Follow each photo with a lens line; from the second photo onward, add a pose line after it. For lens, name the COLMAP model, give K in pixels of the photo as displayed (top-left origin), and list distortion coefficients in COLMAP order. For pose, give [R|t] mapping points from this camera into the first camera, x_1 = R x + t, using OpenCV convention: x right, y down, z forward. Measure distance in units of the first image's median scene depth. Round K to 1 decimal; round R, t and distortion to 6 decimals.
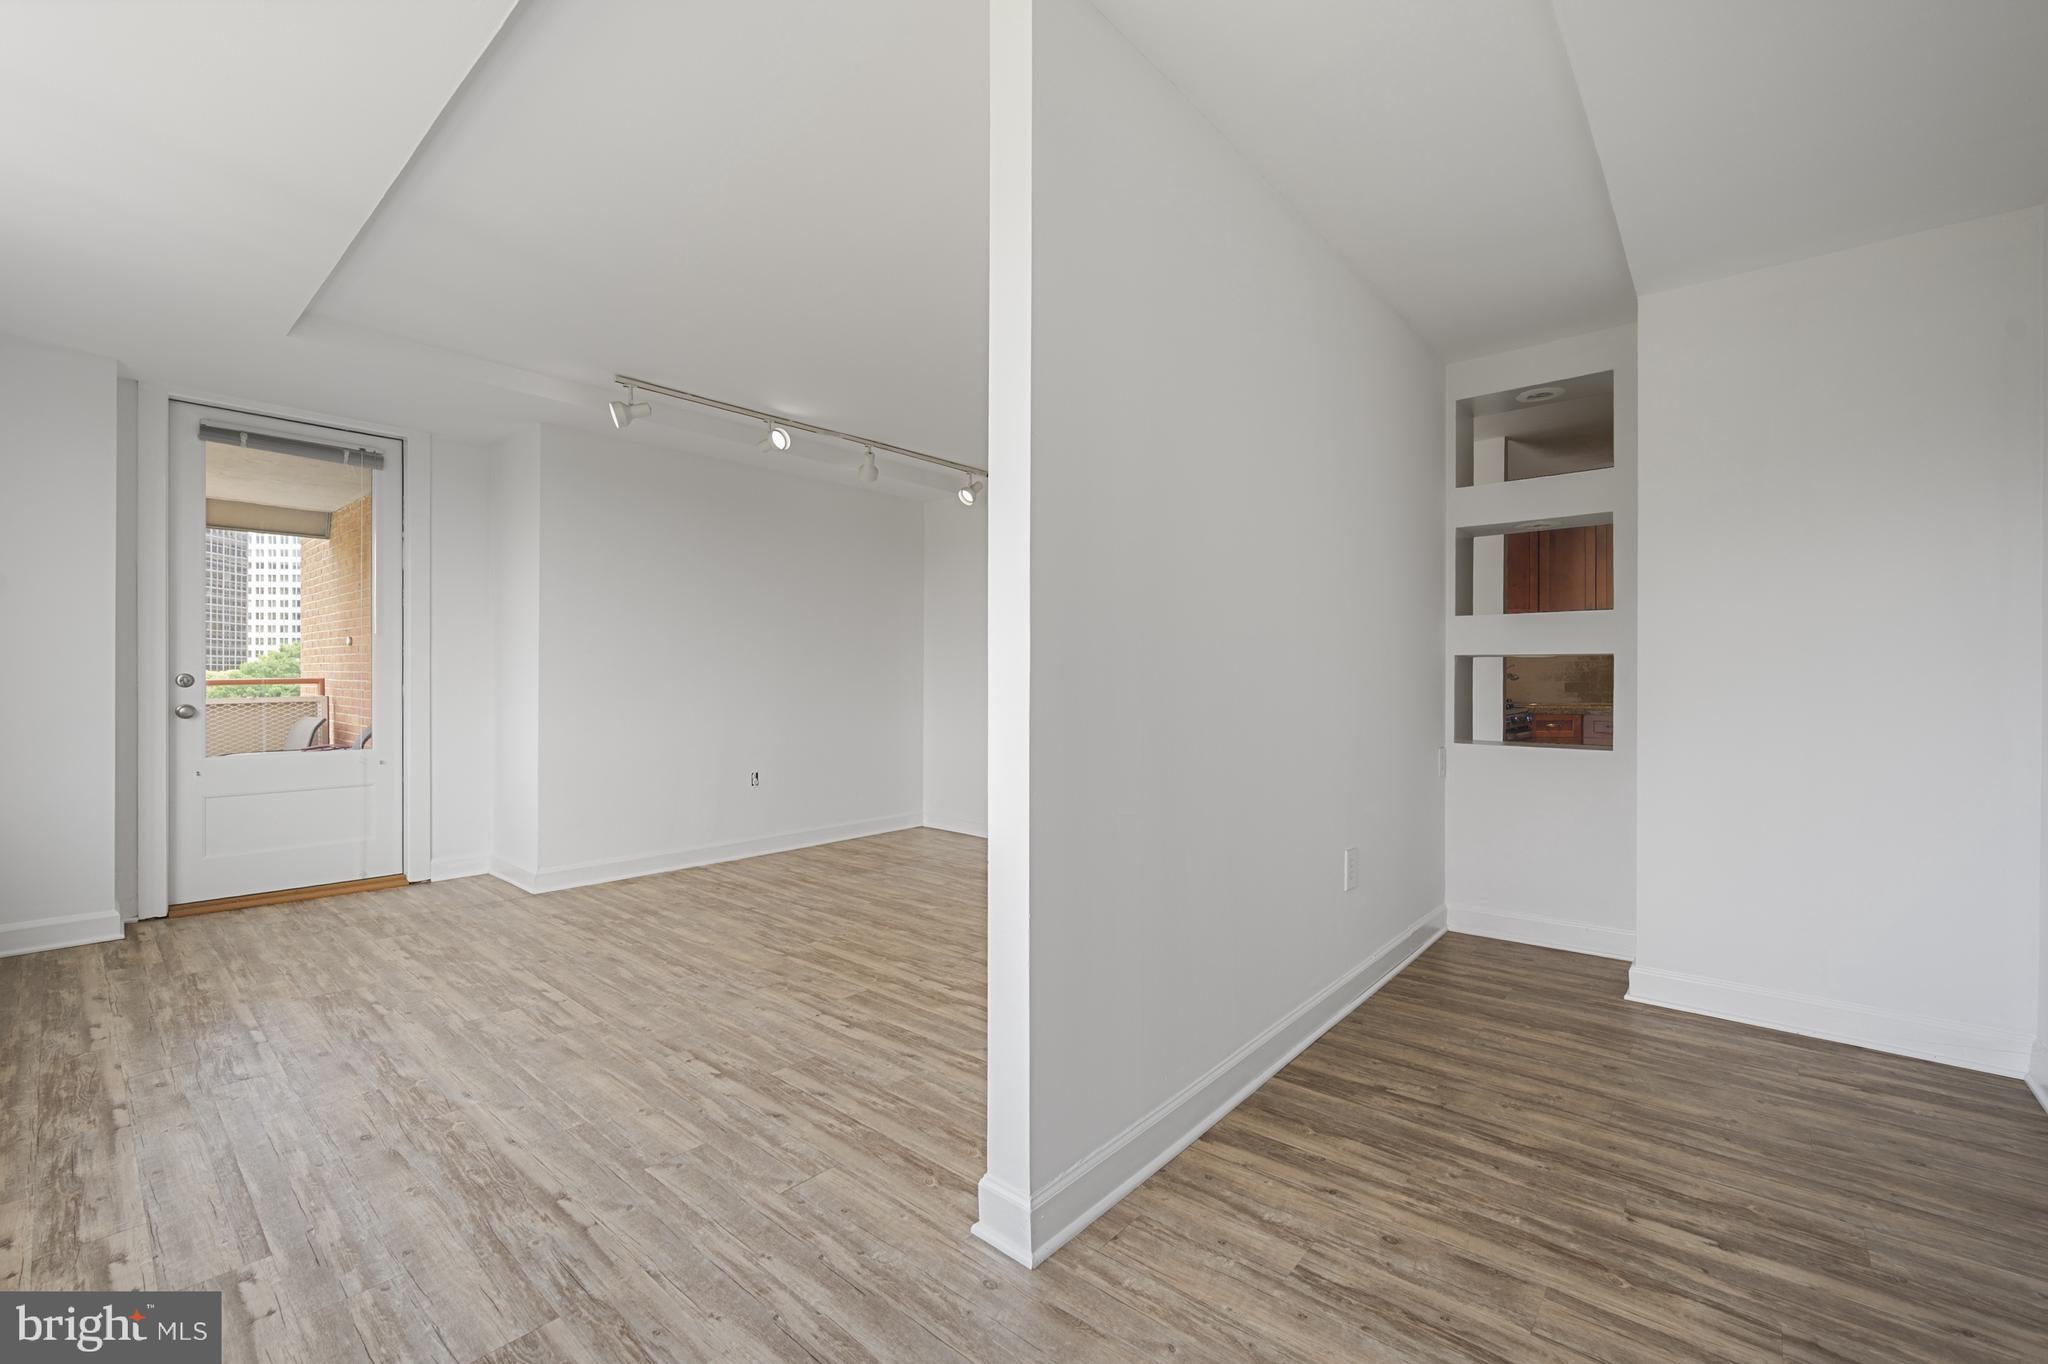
lens RADIAL K [[855.1, 0, 1013.5], [0, 855.1, 678.5], [0, 0, 1]] dist [-0.006744, 0.002718]
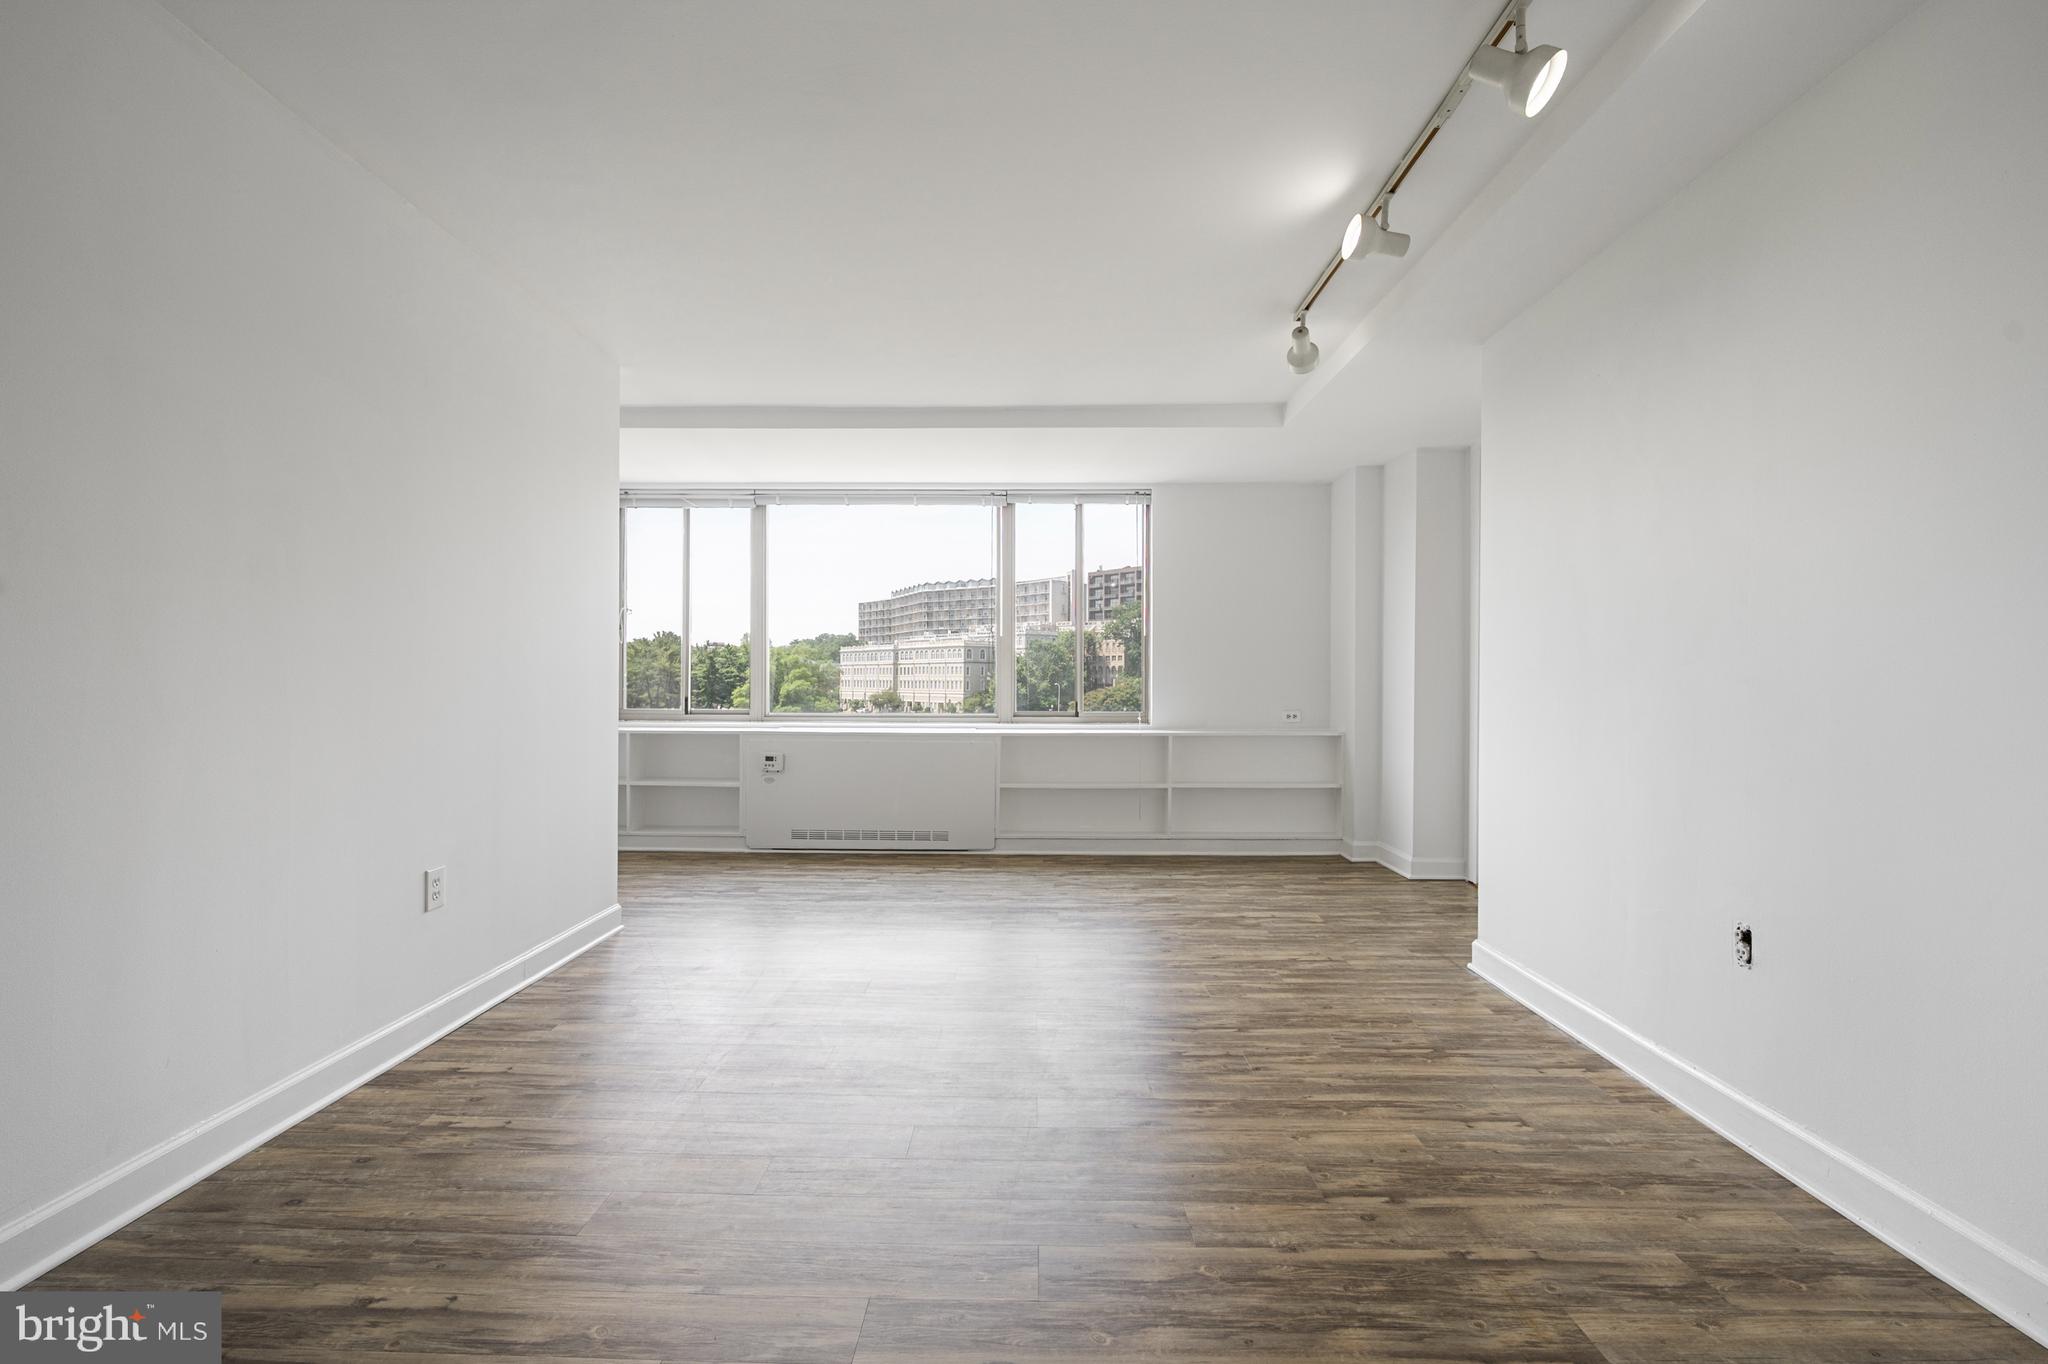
lens RADIAL K [[855.1, 0, 1023.6], [0, 855.1, 689.0], [0, 0, 1]] dist [-0.006744, 0.002718]
pose [[-0.757452, -0.000167, -0.652891, 0.350062], [-0.005812, 0.999962, 0.006487, -0.000146], [0.652865, 0.008708, -0.757424, 1.901955]]
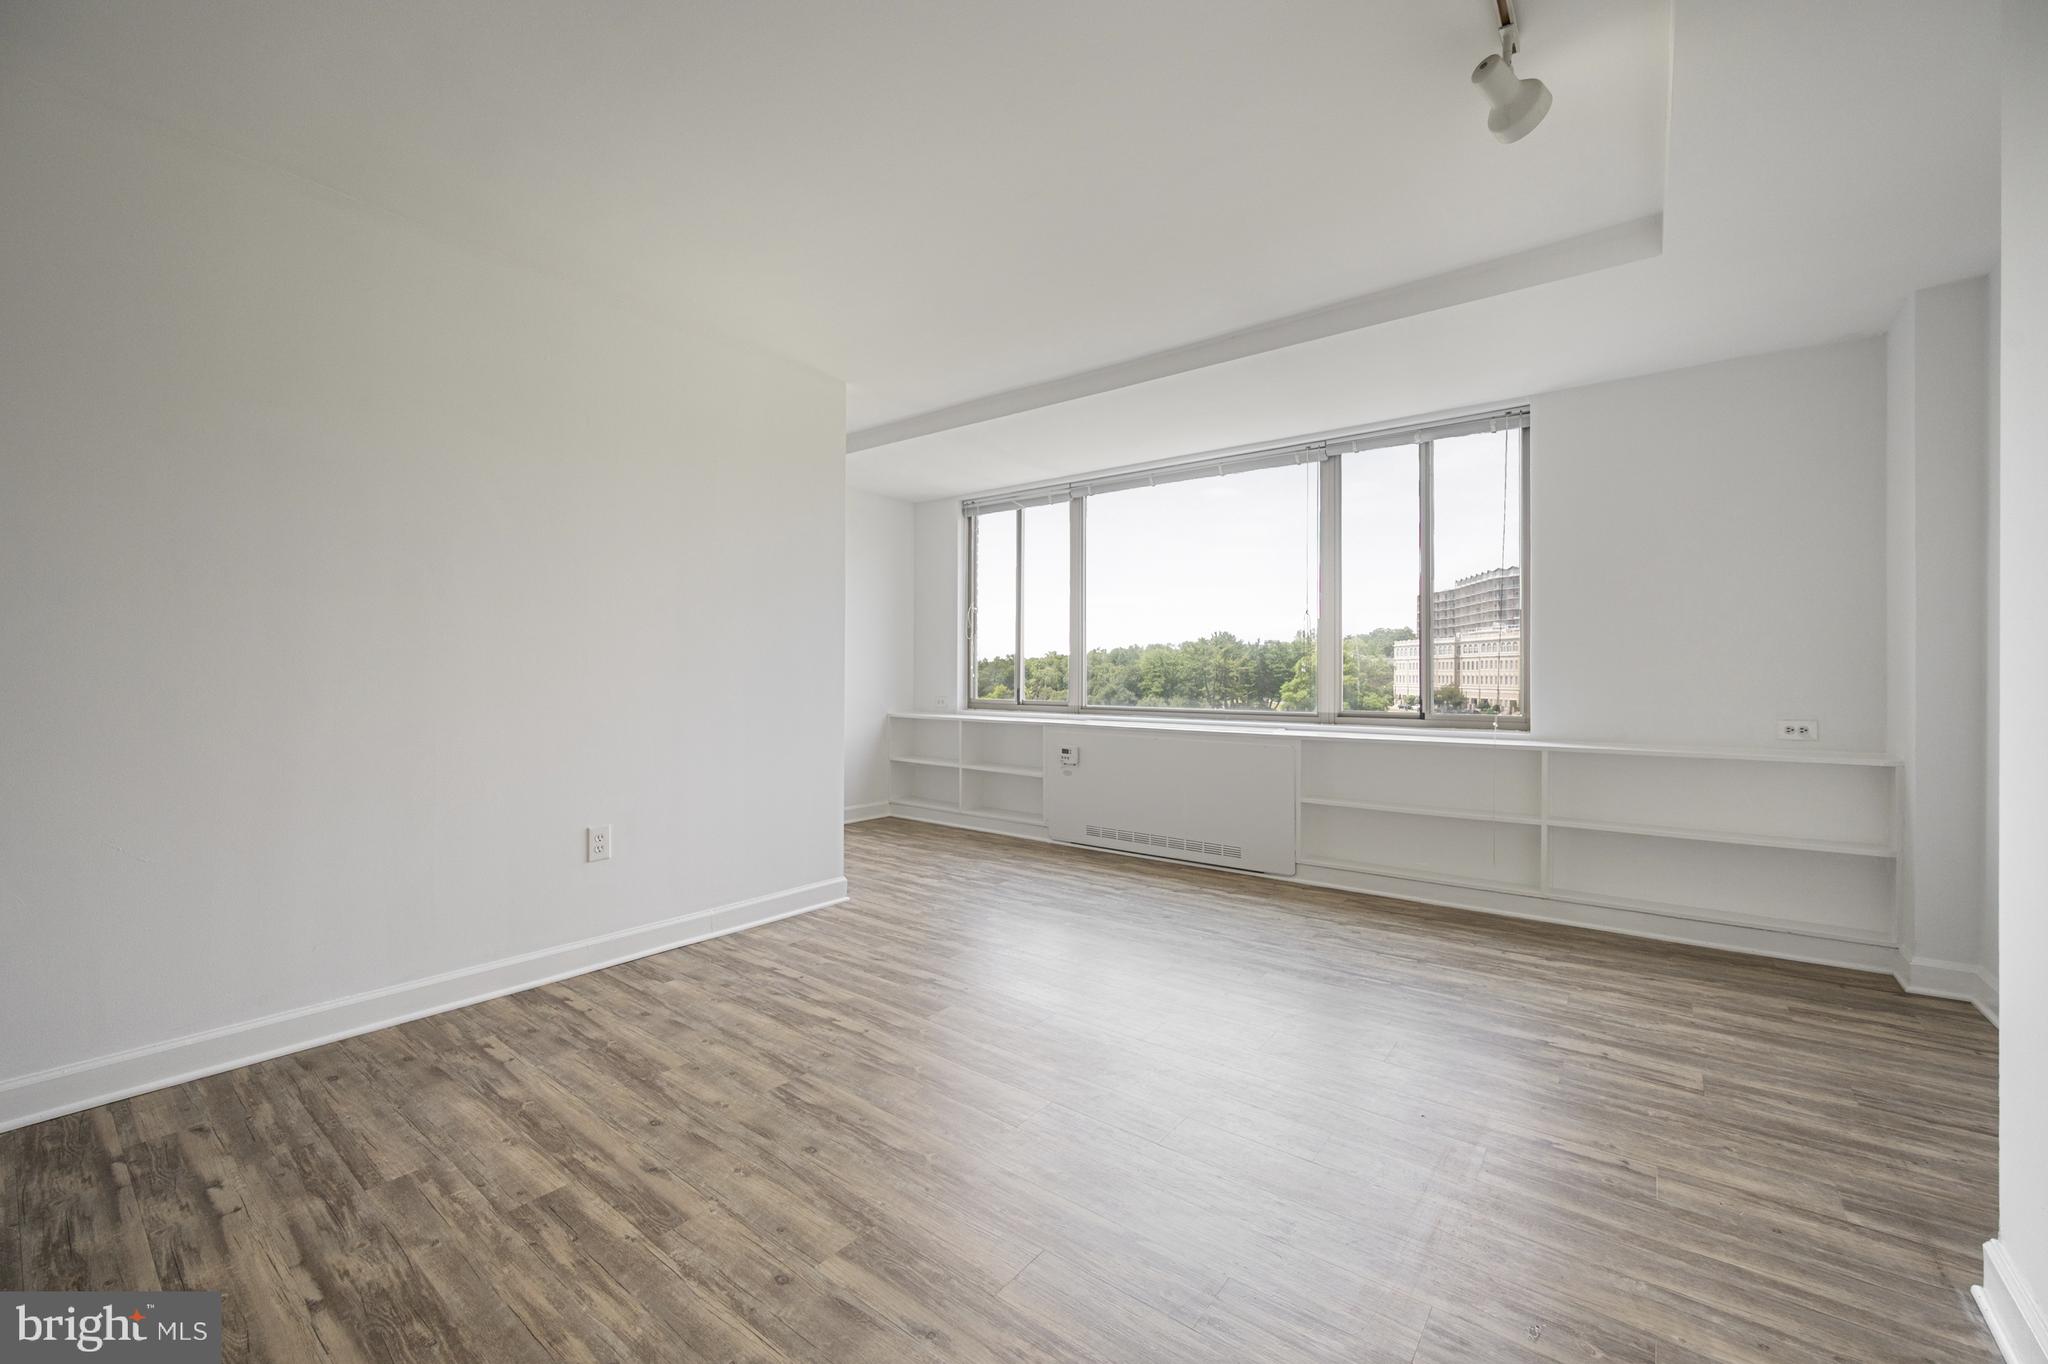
lens RADIAL K [[817.1, 0, 1024.1], [0, 817.1, 674.6], [0, 0, 1]] dist [-0.001643, -0.000031]
pose [[-0.997592, -0.007241, -0.068981, -0.212775], [-0.007239, 0.999974, -0.000289, 0.002777], [0.068981, 0.000211, -0.997618, 1.885500]]
